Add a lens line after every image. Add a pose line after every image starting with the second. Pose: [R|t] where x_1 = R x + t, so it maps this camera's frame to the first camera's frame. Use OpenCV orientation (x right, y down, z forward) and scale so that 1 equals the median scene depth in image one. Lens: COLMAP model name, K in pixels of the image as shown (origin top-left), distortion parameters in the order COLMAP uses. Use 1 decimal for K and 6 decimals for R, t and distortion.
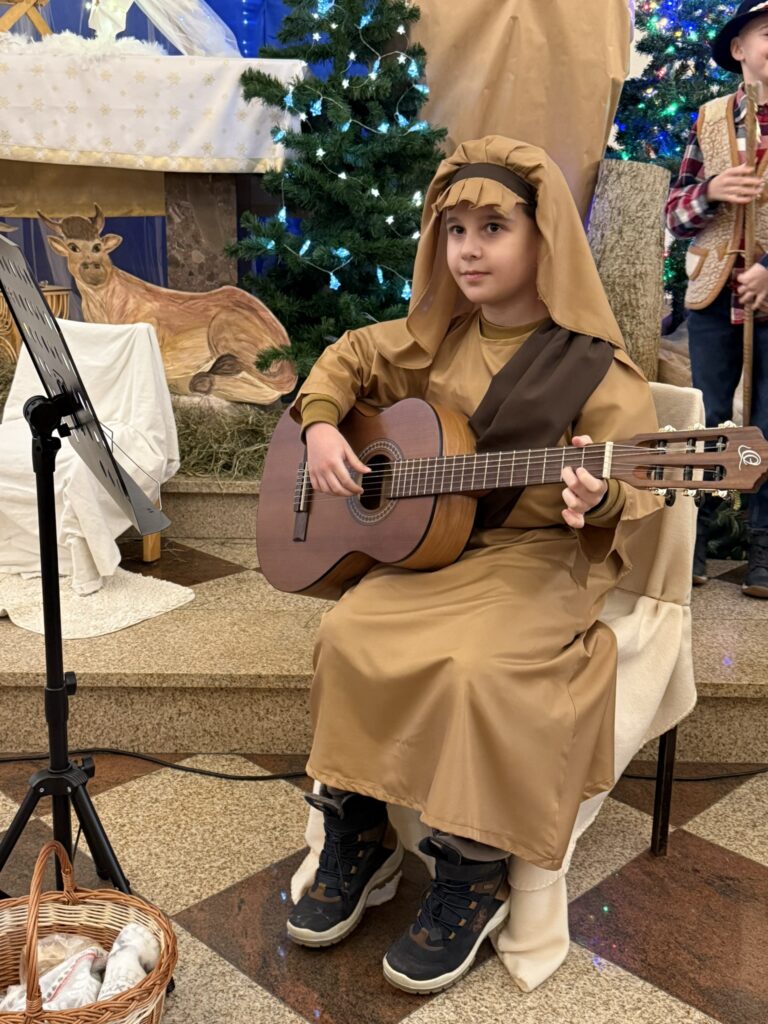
lens RADIAL K [[1097.4, 0, 382.2], [0, 1097.4, 526.6], [0, 0, 1]] dist [0.058294, 0.000000]
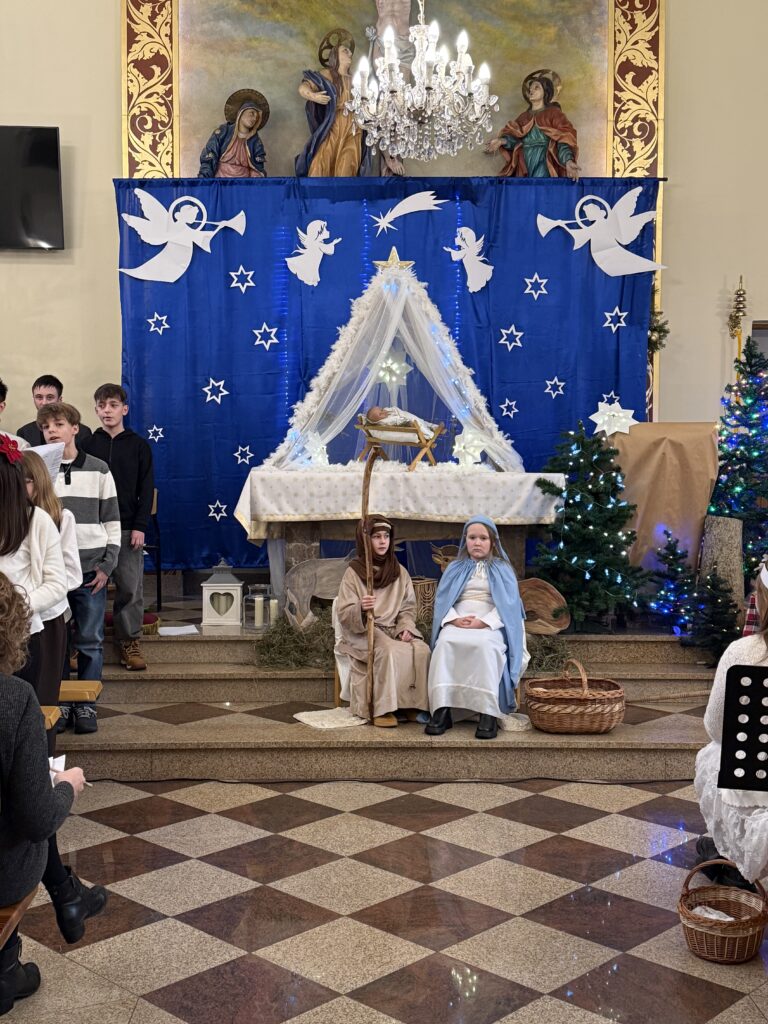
lens RADIAL K [[1217.4, 0, 366.8], [0, 1217.4, 513.9], [0, 0, 1]] dist [0.110738, 0.000000]
pose [[0.999738, -0.013617, 0.018401, -0.501596], [0.017470, 0.973302, -0.228862, 0.185746], [-0.014793, 0.229124, 0.973285, -1.270621]]
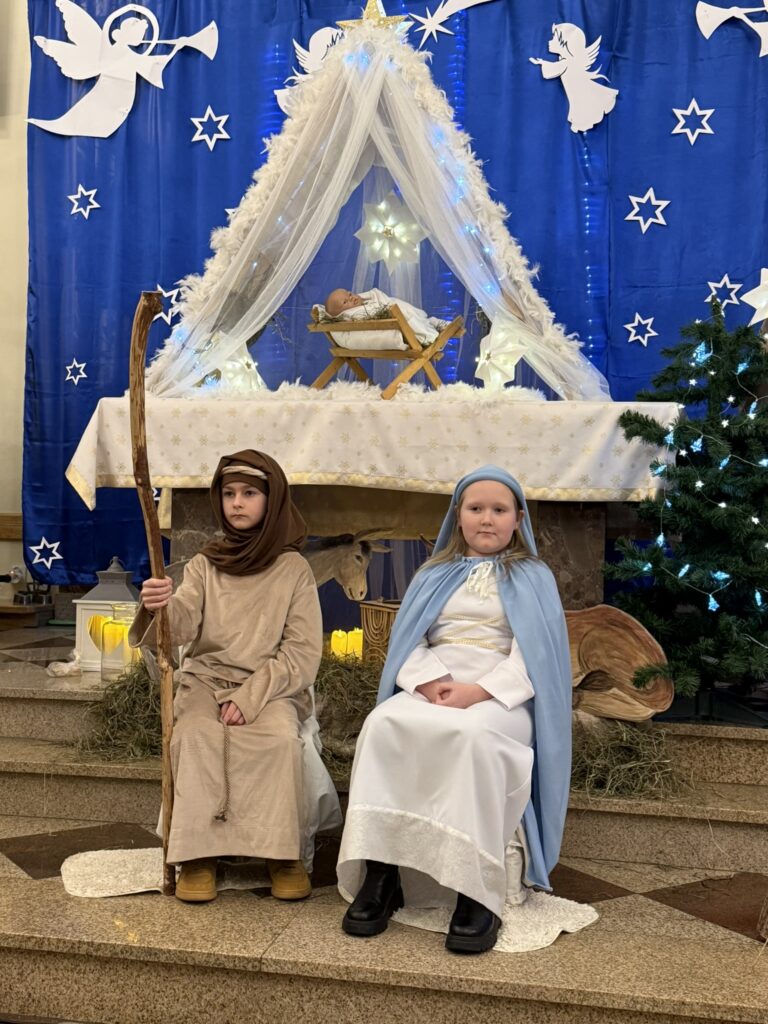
lens RADIAL K [[1228.9, 0, 380.5], [0, 1228.9, 520.1], [0, 0, 1]] dist [0.089703, 0.000000]
pose [[0.978479, 0.006880, -0.206232, -0.108433], [-0.062373, 0.962553, -0.263821, 0.023865], [0.196694, 0.271007, 0.942267, -0.157568]]
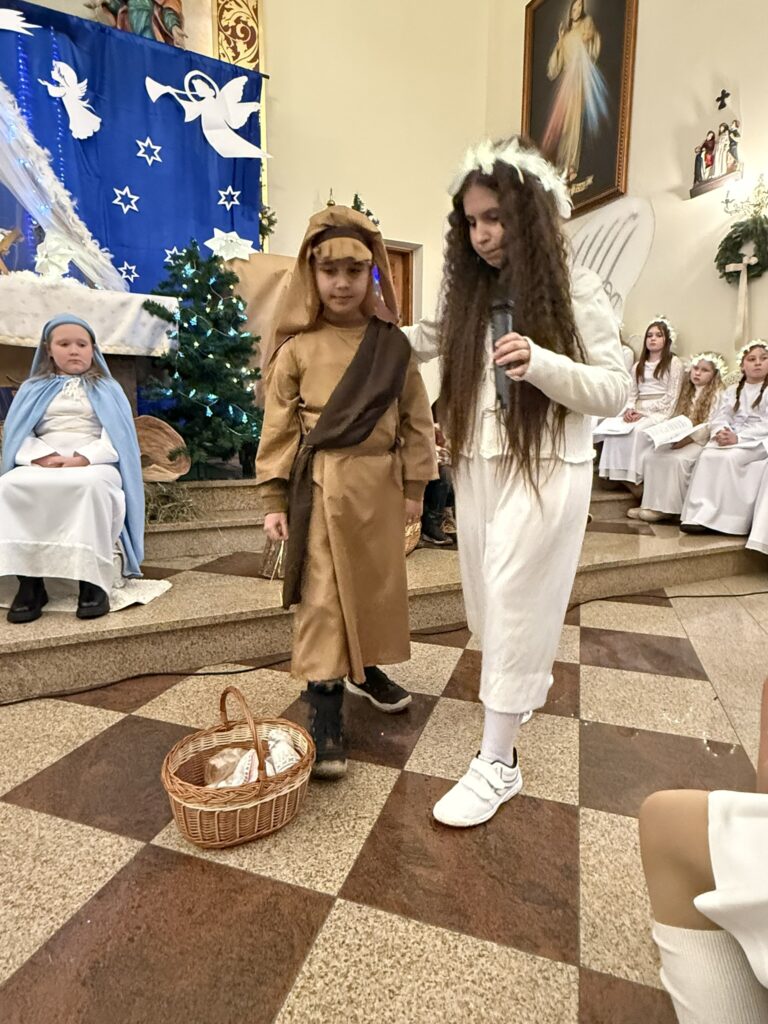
lens RADIAL K [[581.8, 0, 377.5], [0, 581.8, 509.8], [0, 0, 1]] dist [-0.000318, -0.000252]
pose [[0.896772, -0.073721, 0.436309, -0.225553], [0.127549, 0.987238, -0.095351, 0.065719], [-0.423712, 0.141159, 0.894730, 0.038997]]
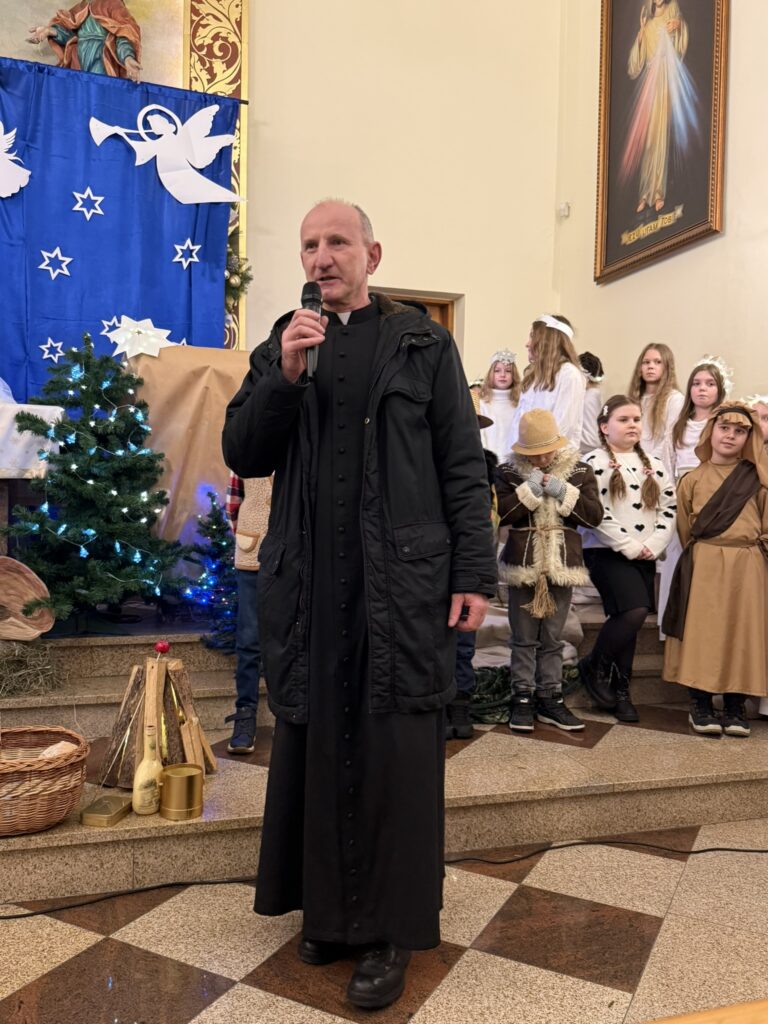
lens RADIAL K [[866.1, 0, 385.9], [0, 866.1, 511.5], [0, 0, 1]] dist [0.068508, -0.106734]
pose [[0.952530, -0.002772, 0.304432, -0.014301], [0.077028, 0.969618, -0.232182, 0.019902], [-0.294539, 0.244610, 0.923803, -0.174948]]
